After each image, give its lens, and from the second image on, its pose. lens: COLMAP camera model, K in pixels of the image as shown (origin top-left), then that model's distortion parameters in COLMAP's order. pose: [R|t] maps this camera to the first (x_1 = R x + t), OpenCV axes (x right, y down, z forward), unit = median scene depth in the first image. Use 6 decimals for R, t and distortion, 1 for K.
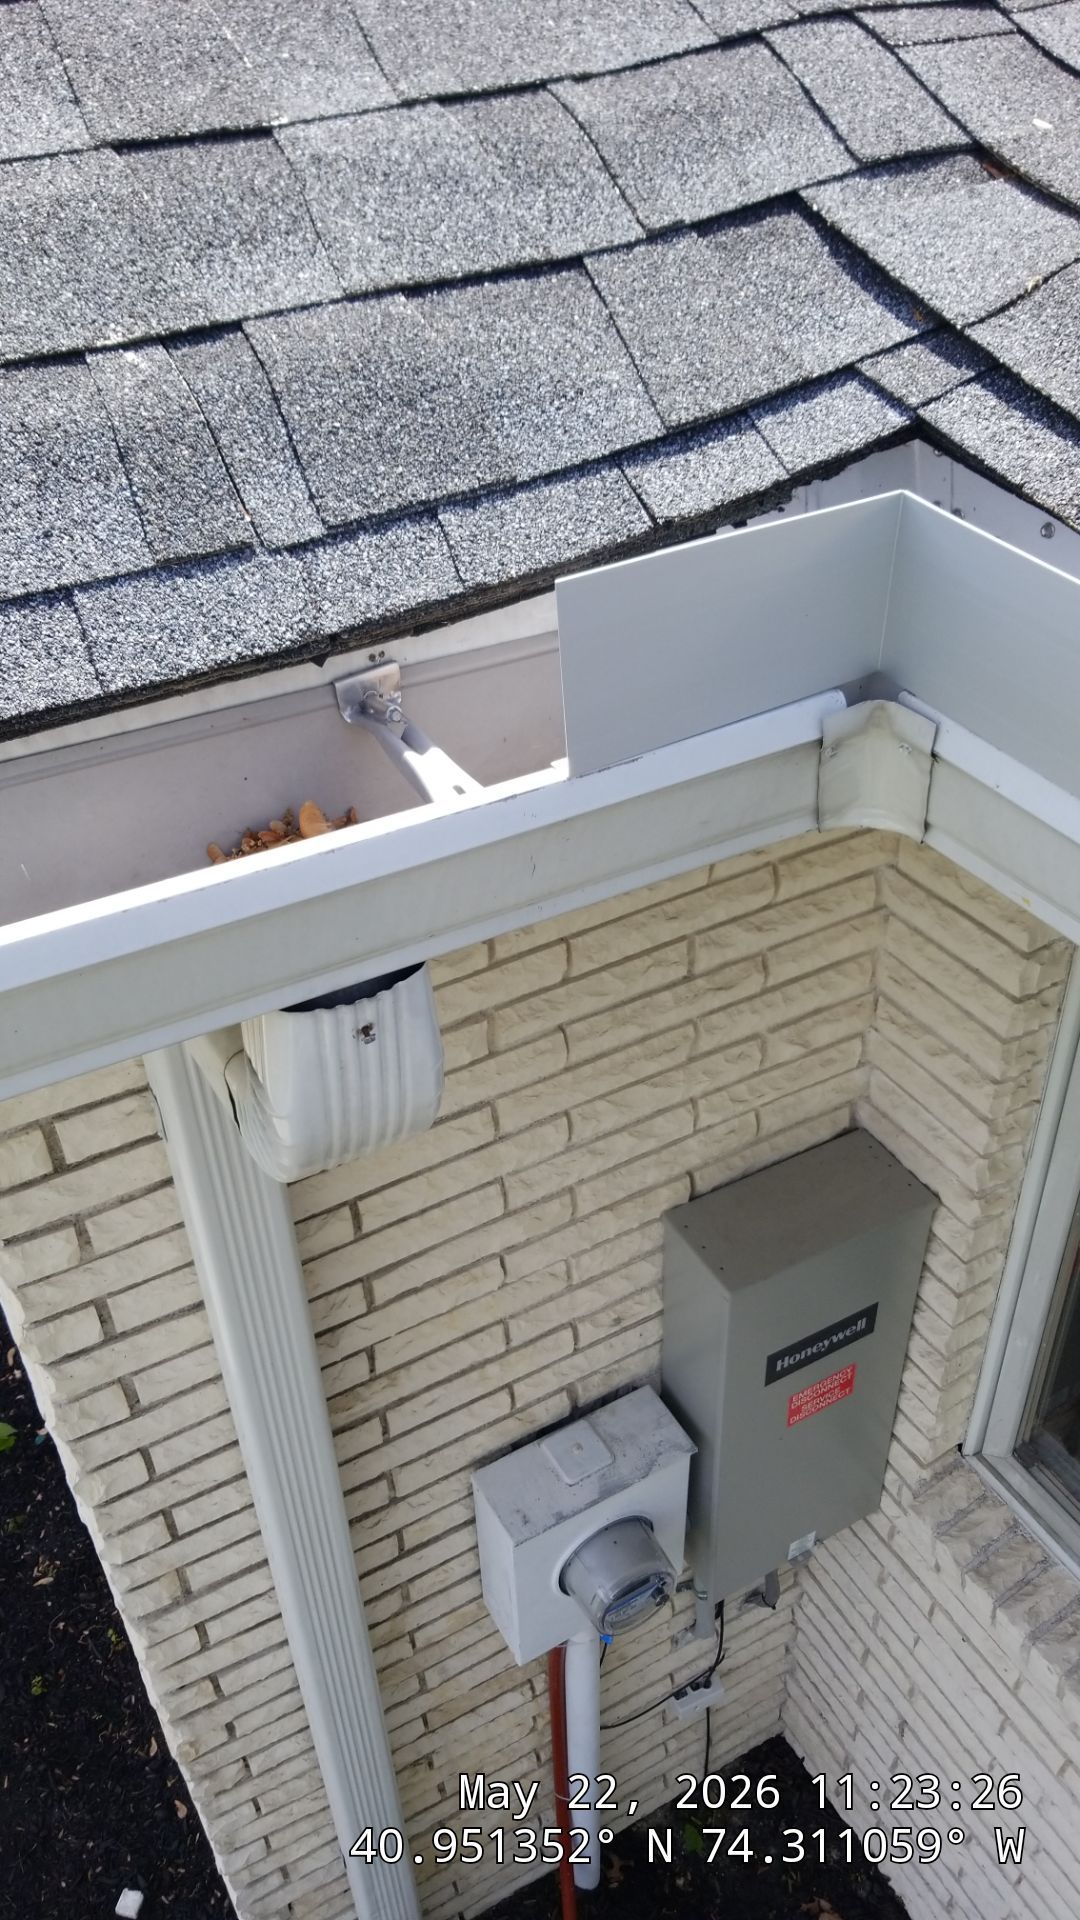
lens RADIAL K [[1420.4, 0, 540.2], [0, 1420.4, 1024.9], [0, 0, 1]] dist [0.006465, -0.072555]
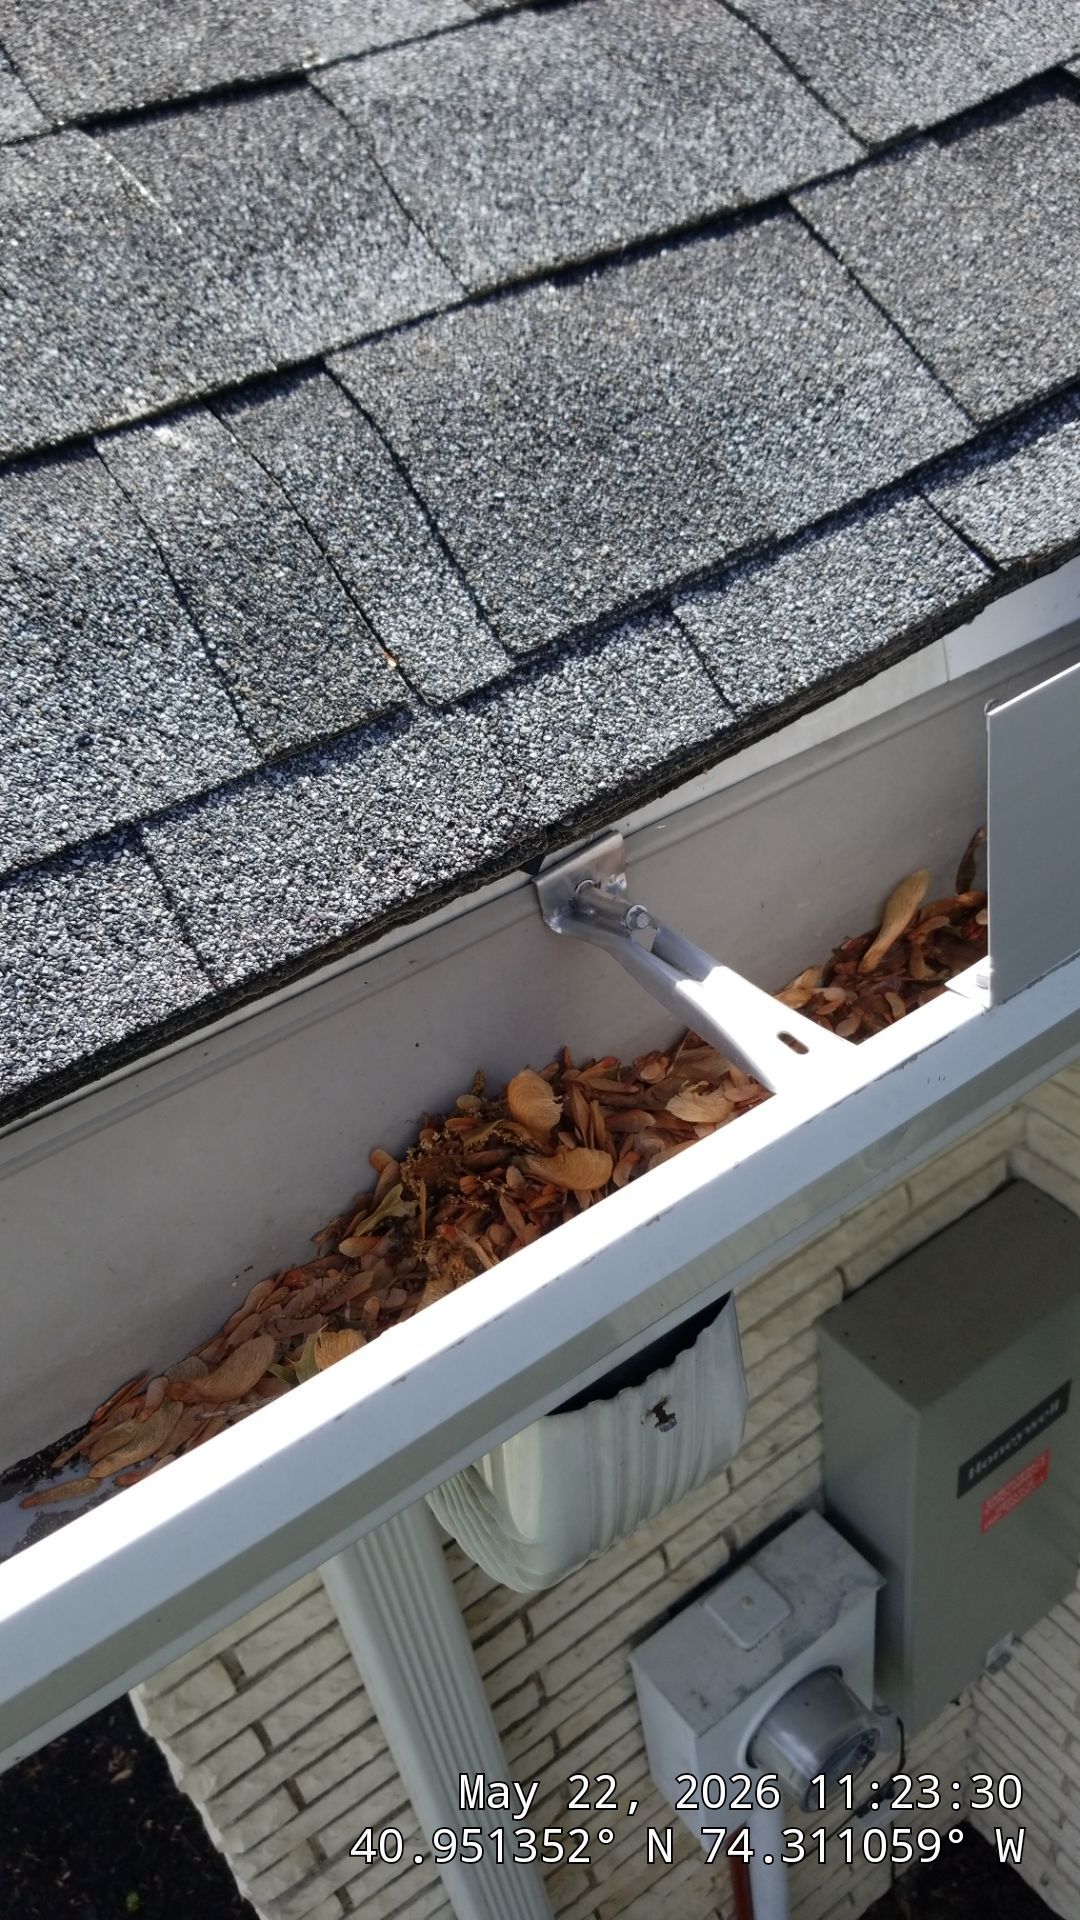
lens RADIAL K [[1472.3, 0, 540.0], [0, 1472.3, 960.0], [0, 0, 1]] dist [0.046783, -0.134735]
pose [[0.989003, -0.147691, 0.007743, -0.153582], [0.147893, 0.987516, -0.054212, -0.169043], [0.000360, 0.054761, 0.998499, 0.330744]]
